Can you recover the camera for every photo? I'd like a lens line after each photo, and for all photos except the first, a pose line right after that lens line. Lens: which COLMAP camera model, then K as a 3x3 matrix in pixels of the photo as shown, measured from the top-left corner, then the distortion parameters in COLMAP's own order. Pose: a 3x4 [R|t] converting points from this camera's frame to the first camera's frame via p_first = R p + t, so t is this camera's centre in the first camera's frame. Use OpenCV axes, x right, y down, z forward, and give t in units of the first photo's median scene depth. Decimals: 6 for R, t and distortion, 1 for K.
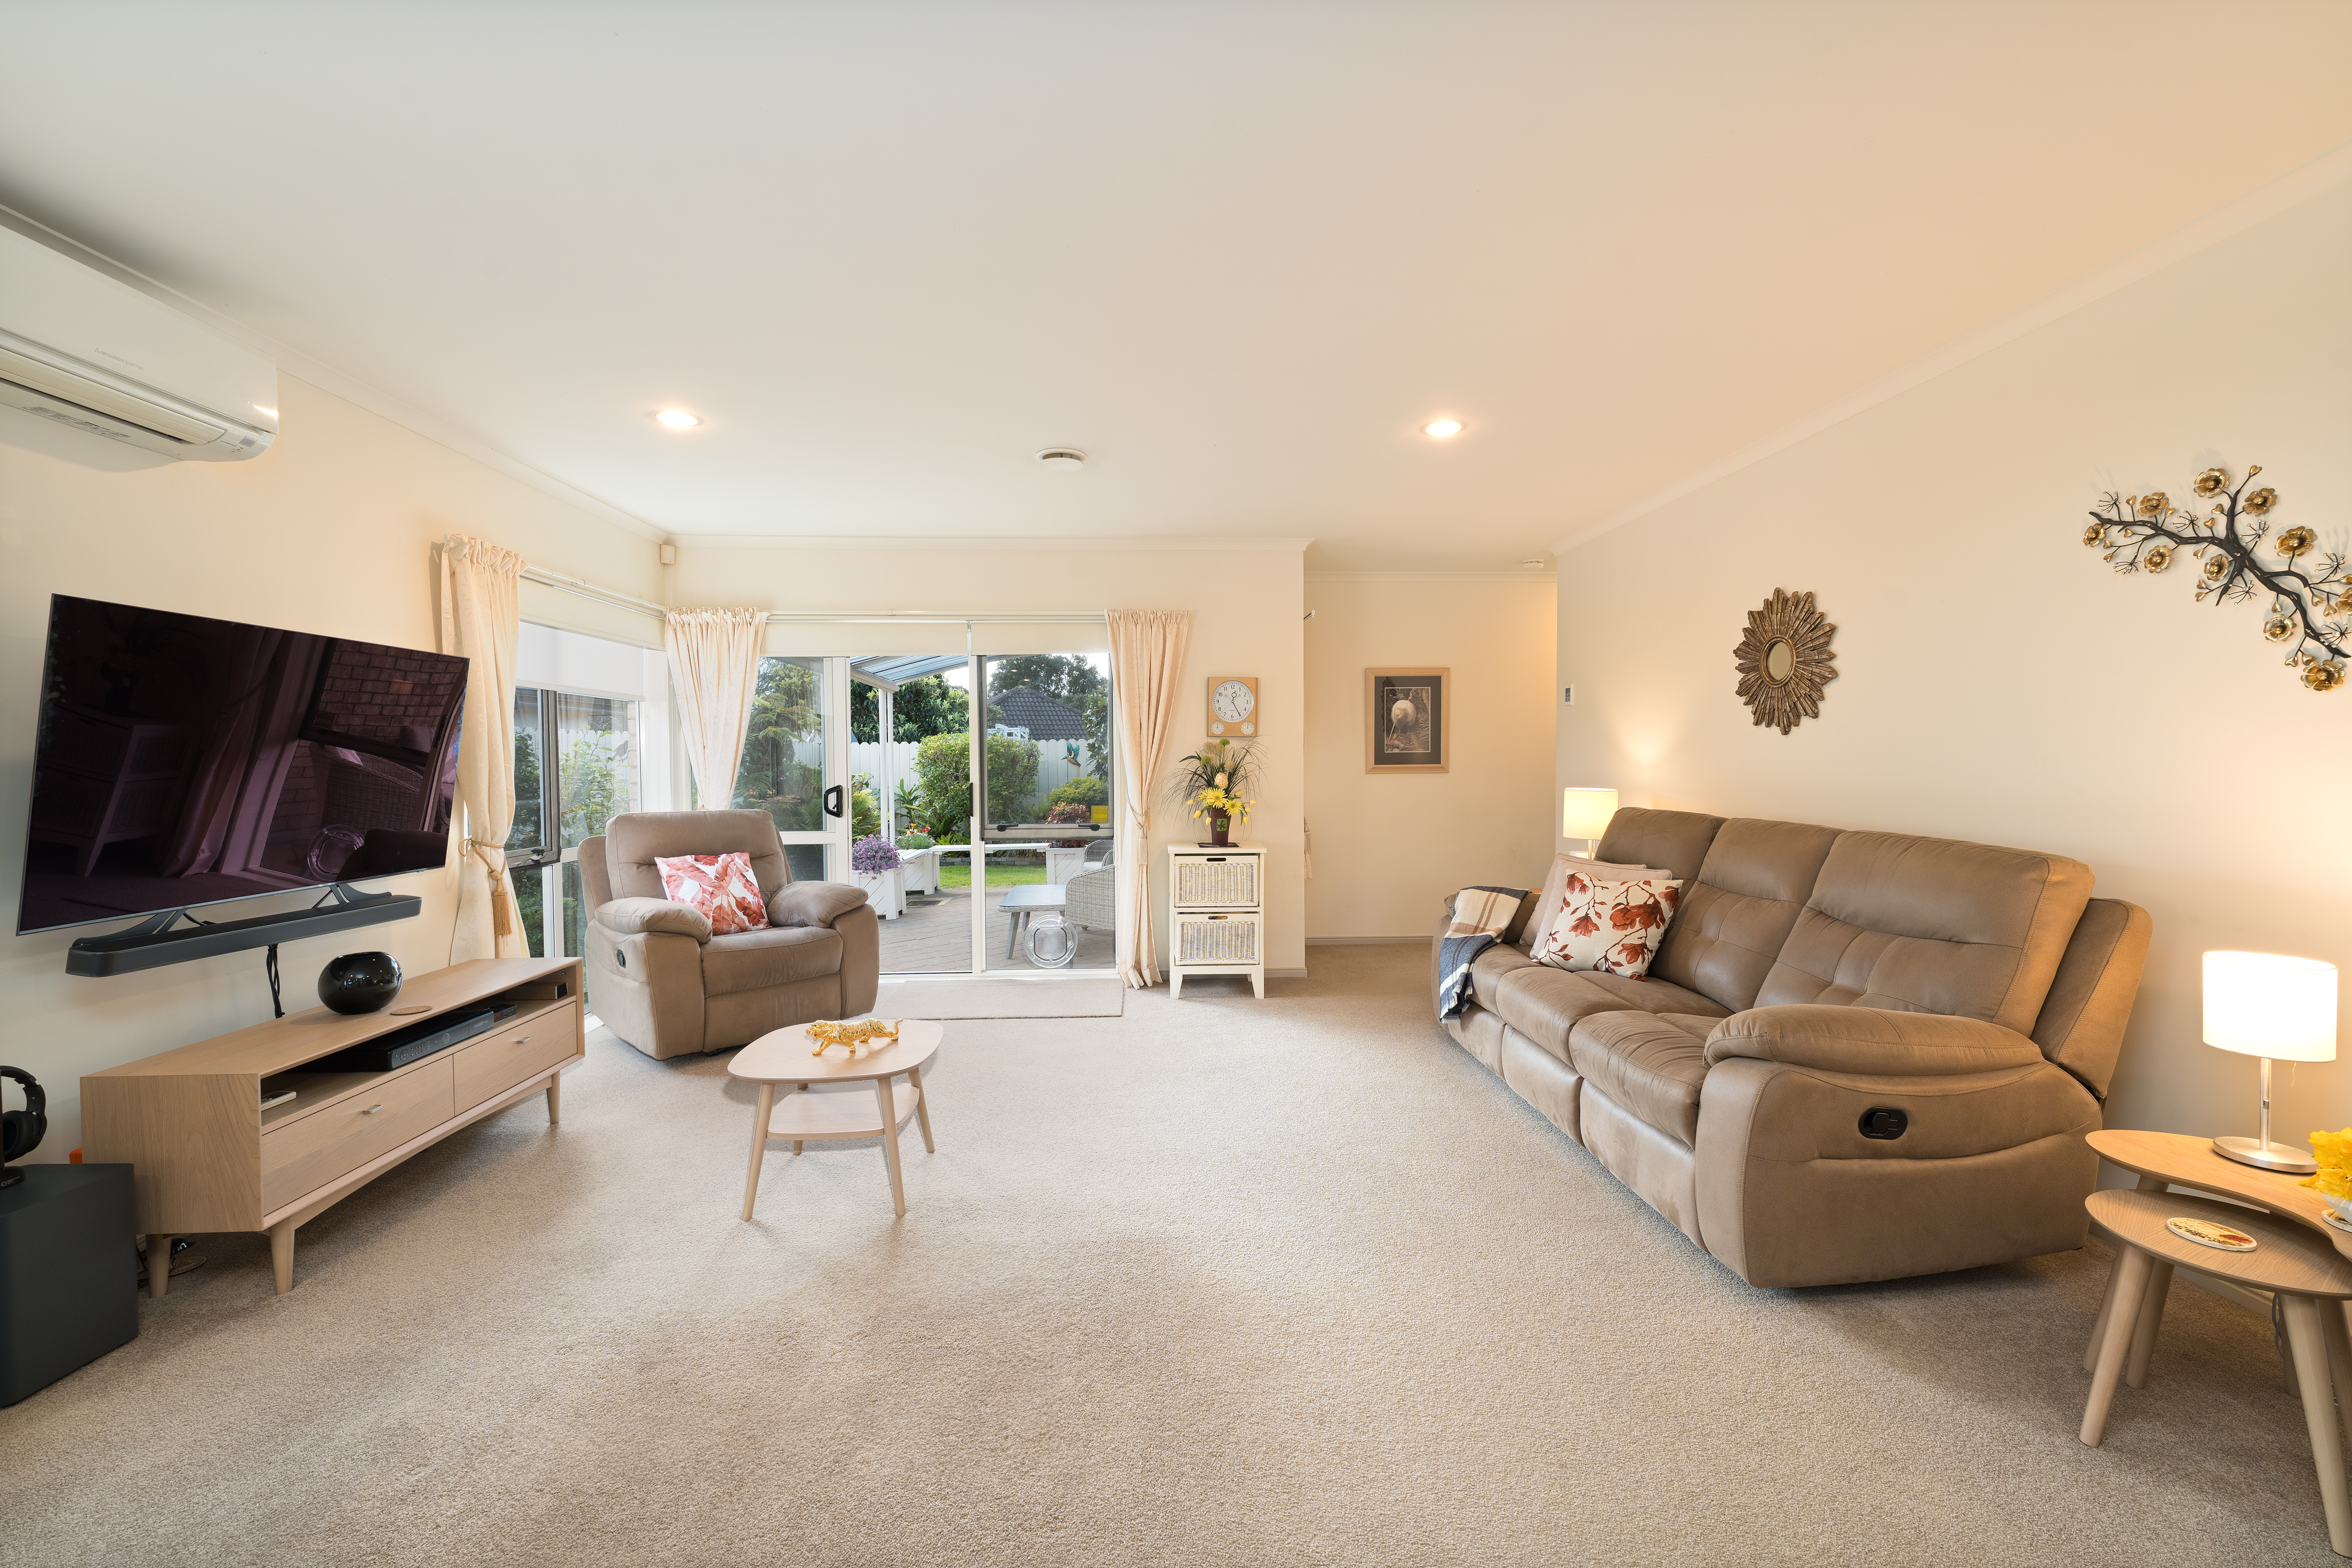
lens RADIAL K [[959.5, 0, 1176.0], [0, 959.5, 784.0], [0, 0, 1]] dist [-0.000734, -0.000307]
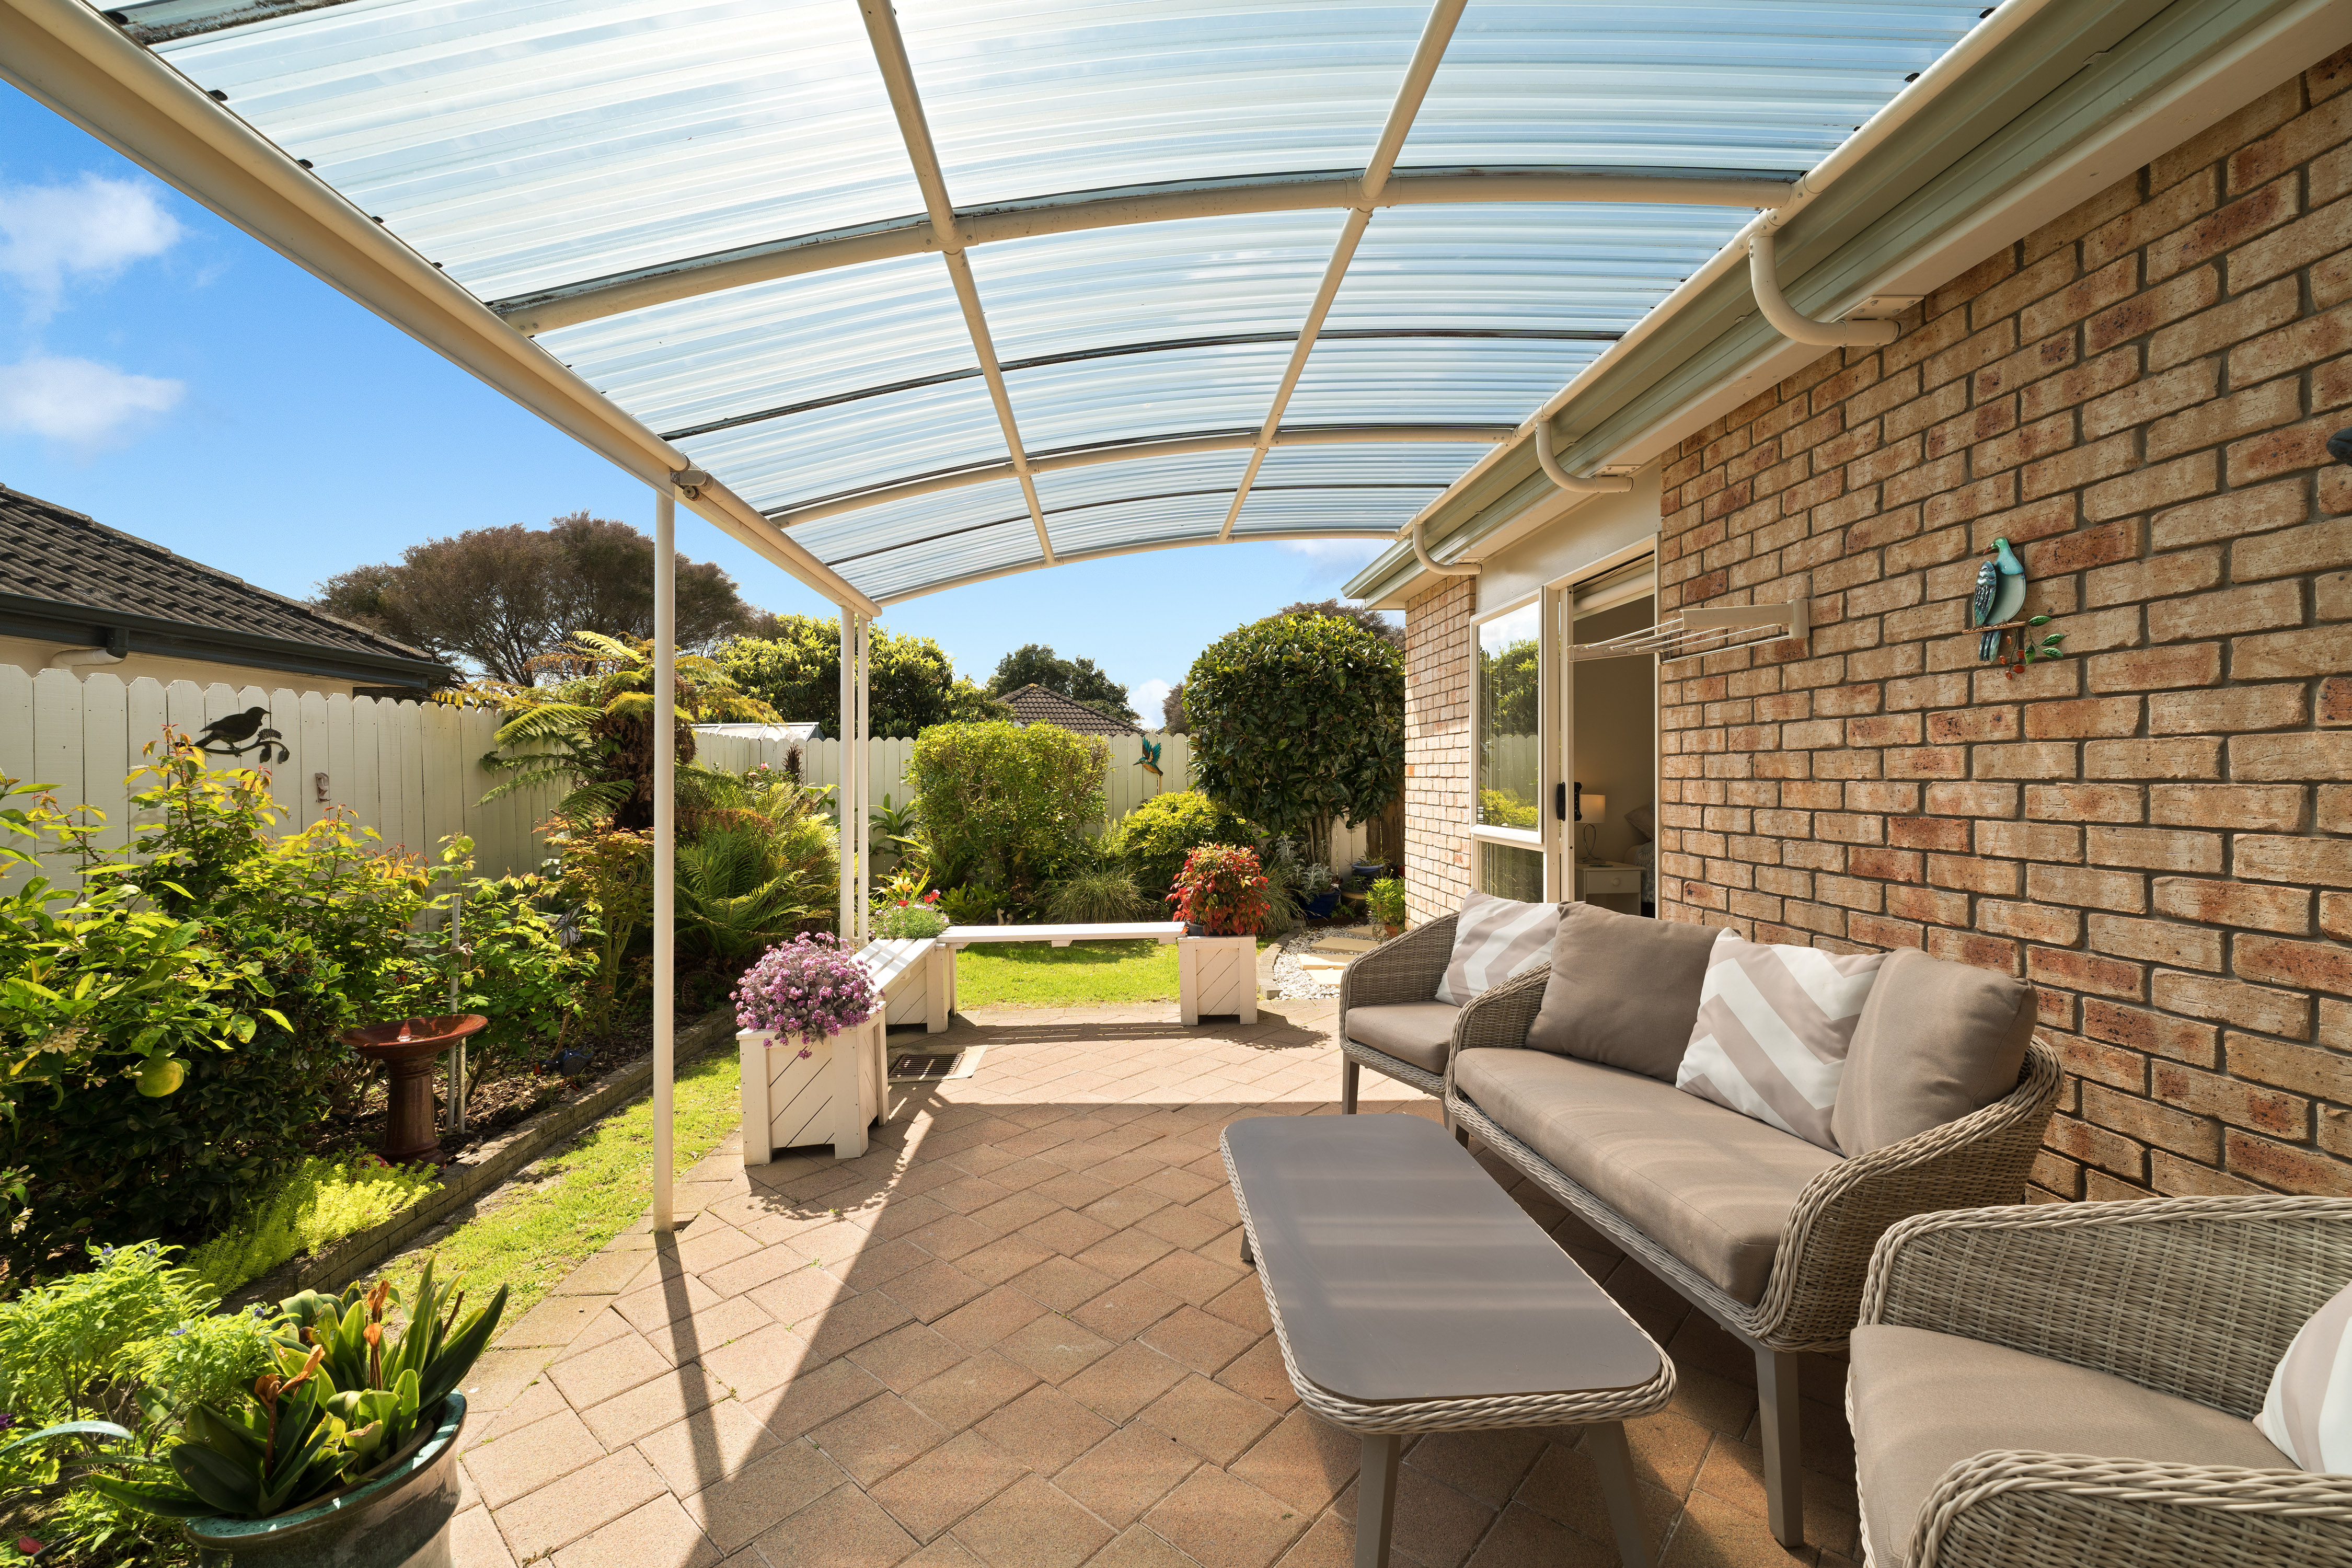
lens RADIAL K [[996.0, 0, 1163.2], [0, 996.0, 769.7], [0, 0, 1]] dist [0.000034, 0.000024]
pose [[0.999913, 0.000679, -0.013208, -0.342731], [-0.001064, 0.999576, -0.029092, -0.008070], [0.013183, 0.029103, 0.999489, 1.236994]]
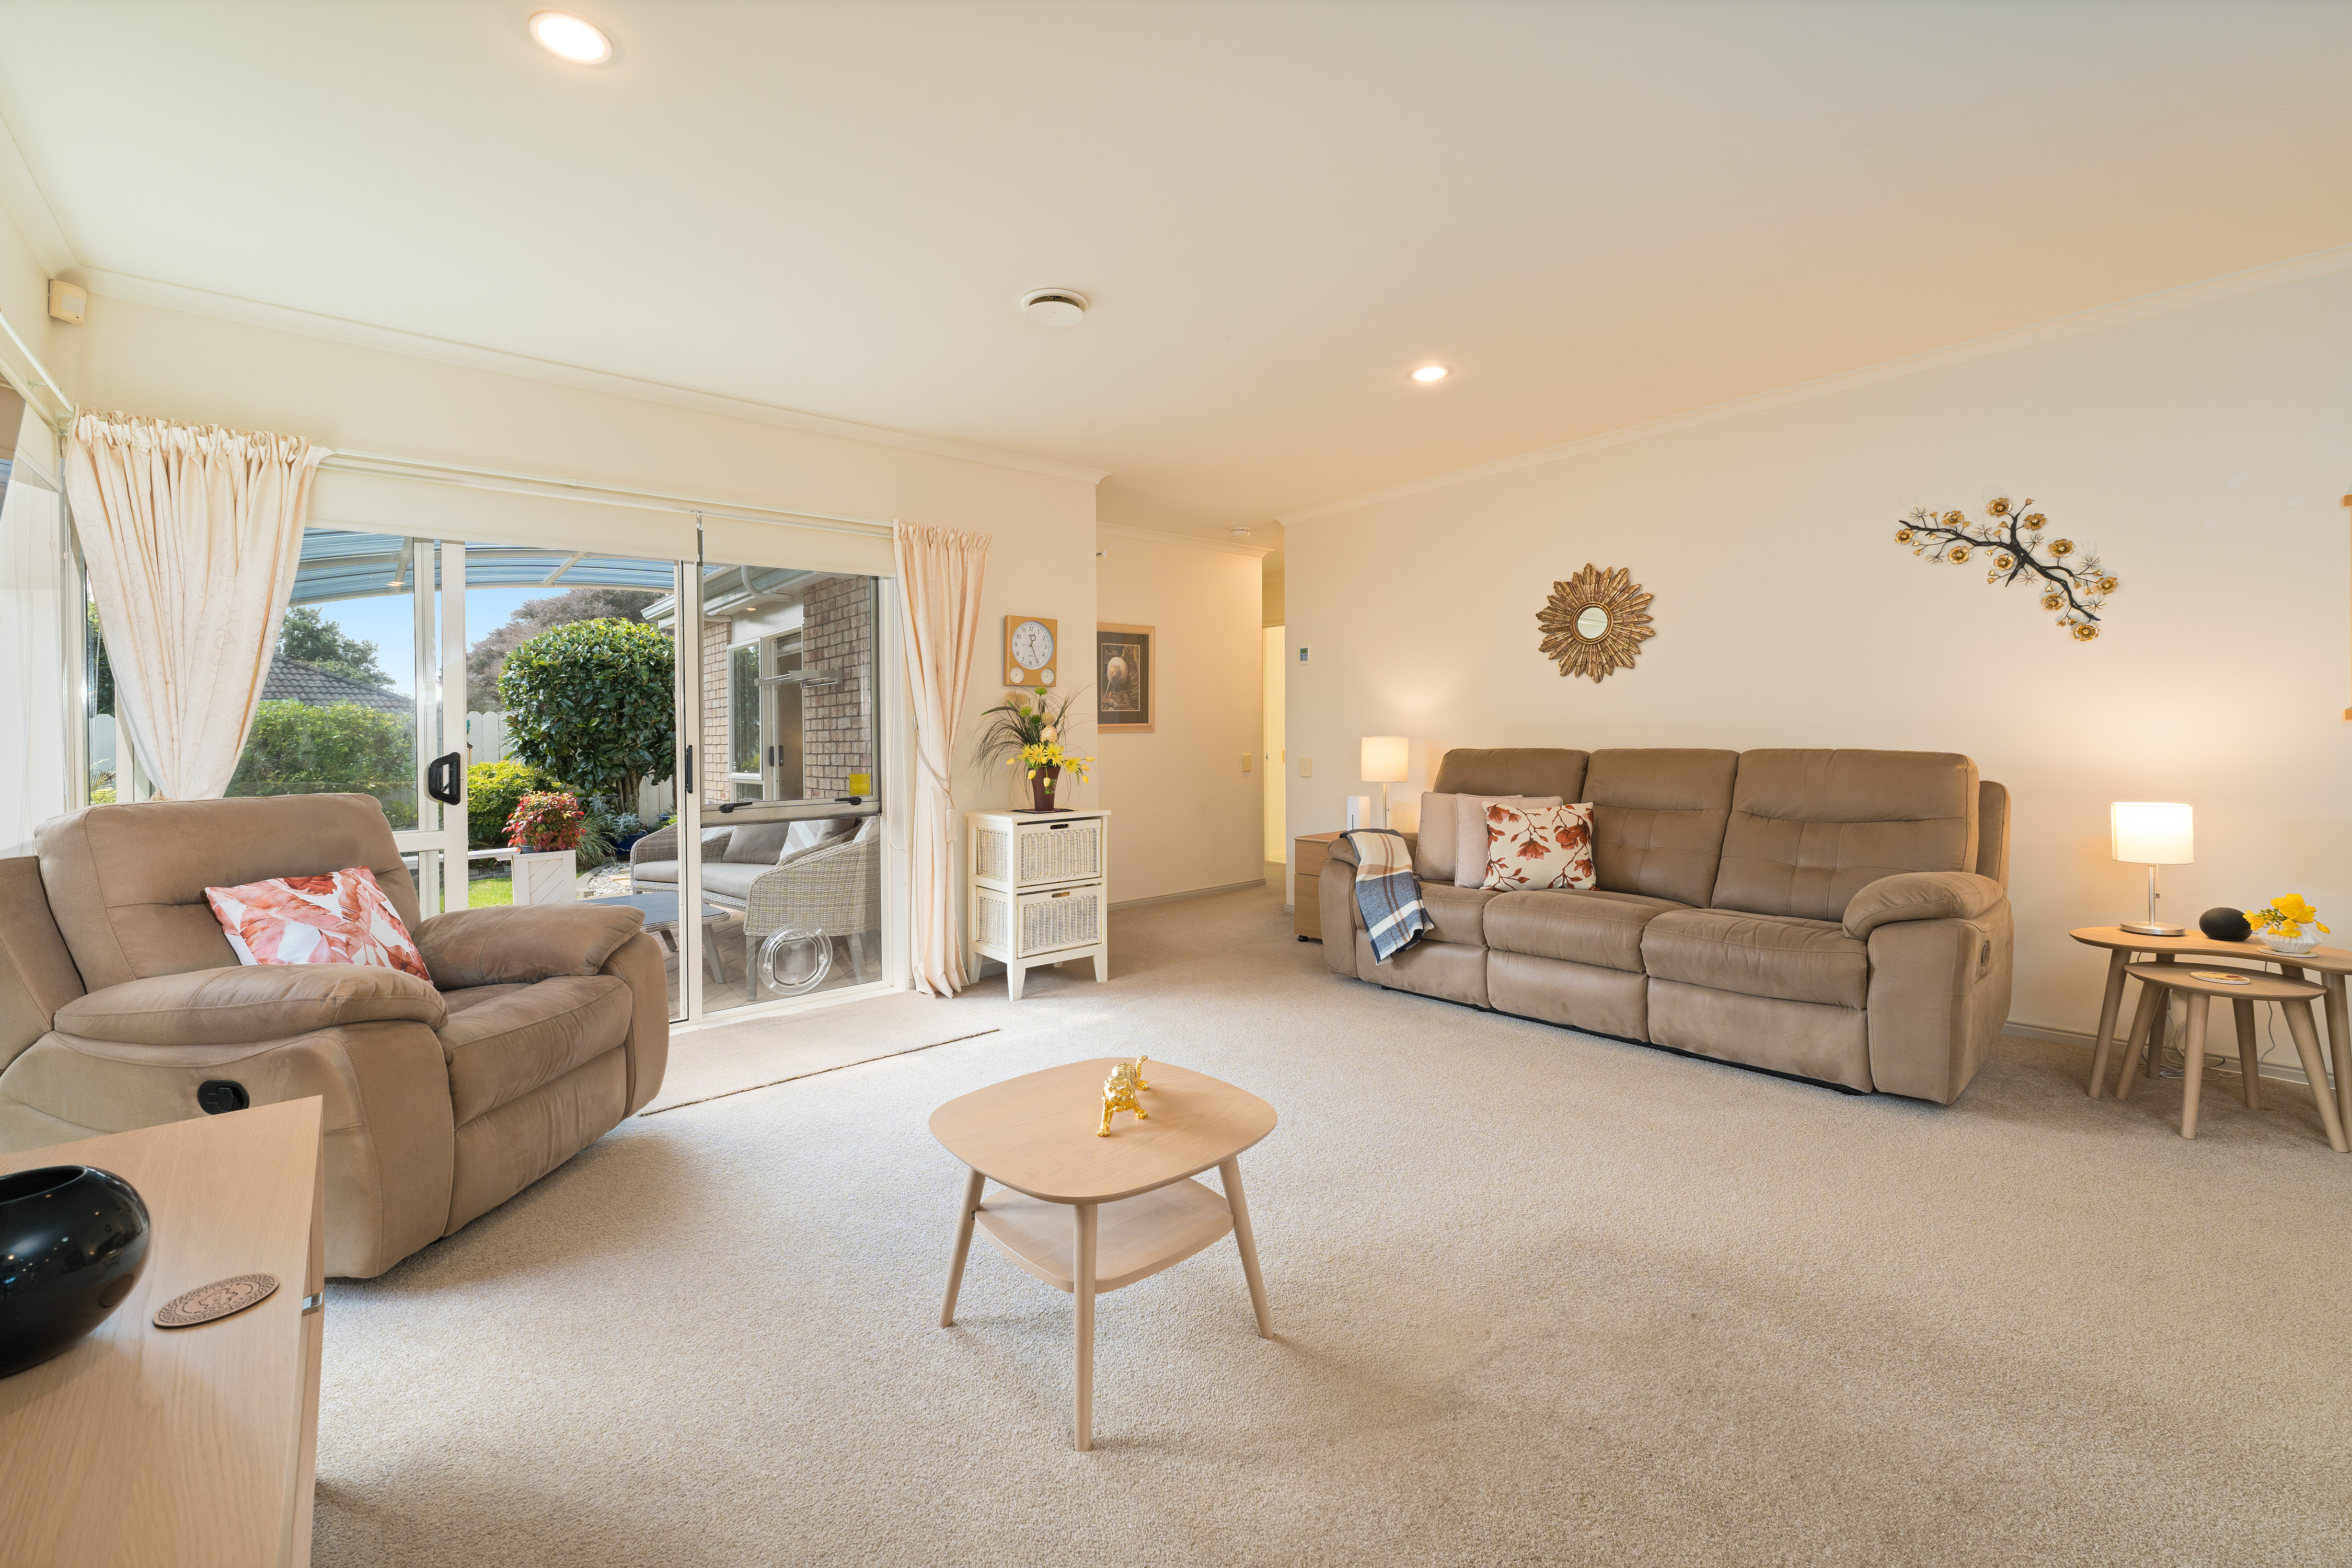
lens RADIAL K [[952.7, 0, 1178.1], [0, 952.7, 739.6], [0, 0, 1]] dist [-0.000260, -0.000108]
pose [[0.793067, -0.011782, 0.609021, -0.440977], [0.029869, 0.999362, -0.019562, 0.024074], [-0.608402, 0.033705, 0.792913, 0.294695]]
